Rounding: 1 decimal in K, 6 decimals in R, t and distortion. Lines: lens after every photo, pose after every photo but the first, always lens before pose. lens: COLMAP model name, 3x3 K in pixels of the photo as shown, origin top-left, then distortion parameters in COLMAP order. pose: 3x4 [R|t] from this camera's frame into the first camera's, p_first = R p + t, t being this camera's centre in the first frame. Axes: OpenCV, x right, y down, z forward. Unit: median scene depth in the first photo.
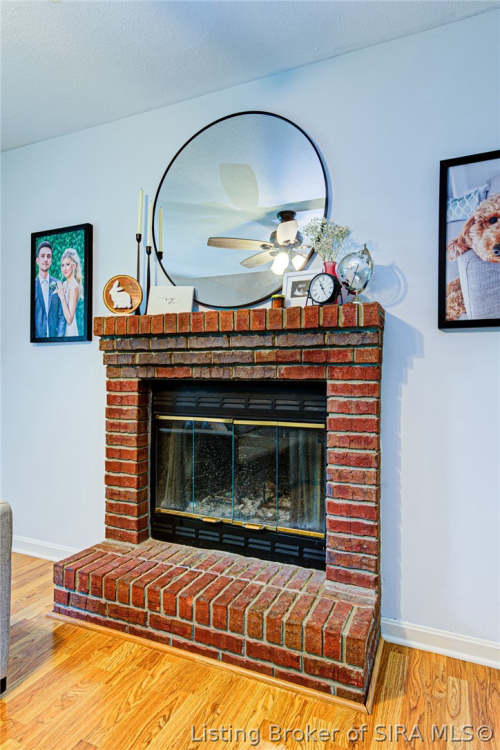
lens RADIAL K [[442.2, 0, 250.0], [0, 442.2, 375.0], [0, 0, 1]] dist [0.022248, 0.000192]
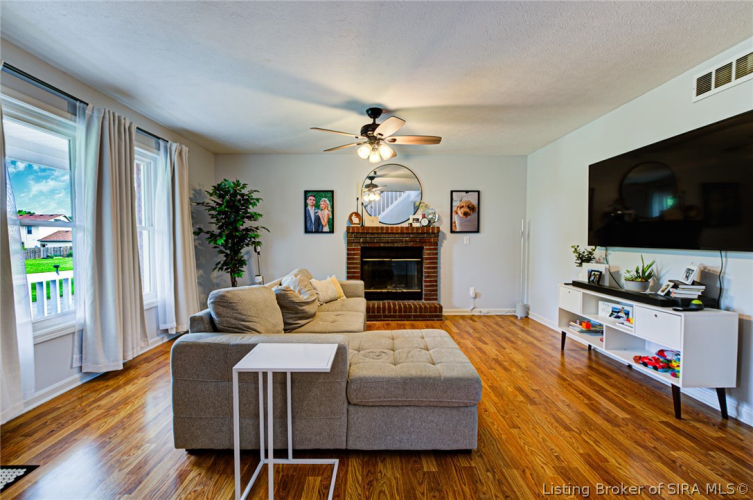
lens RADIAL K [[317.1, 0, 376.5], [0, 317.1, 250.0], [0, 0, 1]] dist [-0.000115, -0.000050]
pose [[0.904190, -0.023050, 0.426508, -1.260203], [0.006458, 0.999166, 0.040308, -0.066029], [-0.427082, -0.033692, 0.903585, -1.159330]]
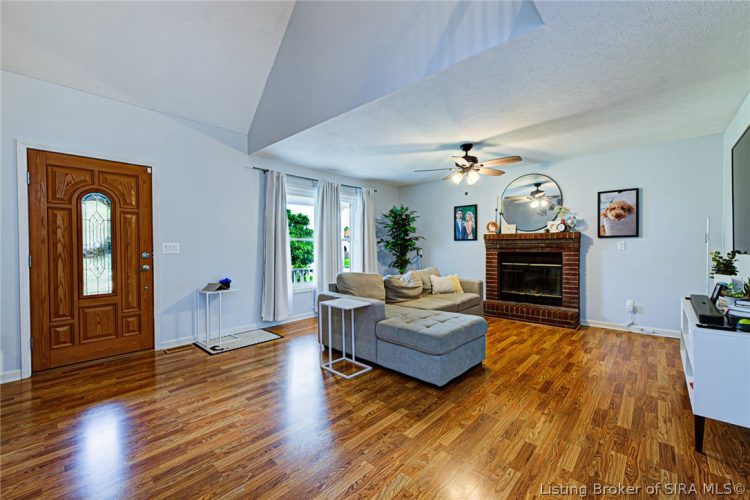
lens RADIAL K [[309.8, 0, 375.0], [0, 309.8, 250.0], [0, 0, 1]] dist [-0.000260, -0.000067]
pose [[0.949128, -0.010796, -0.314705, -0.467592], [0.015869, 0.999782, 0.013564, -0.064148], [0.314490, -0.017868, 0.949092, -1.820330]]
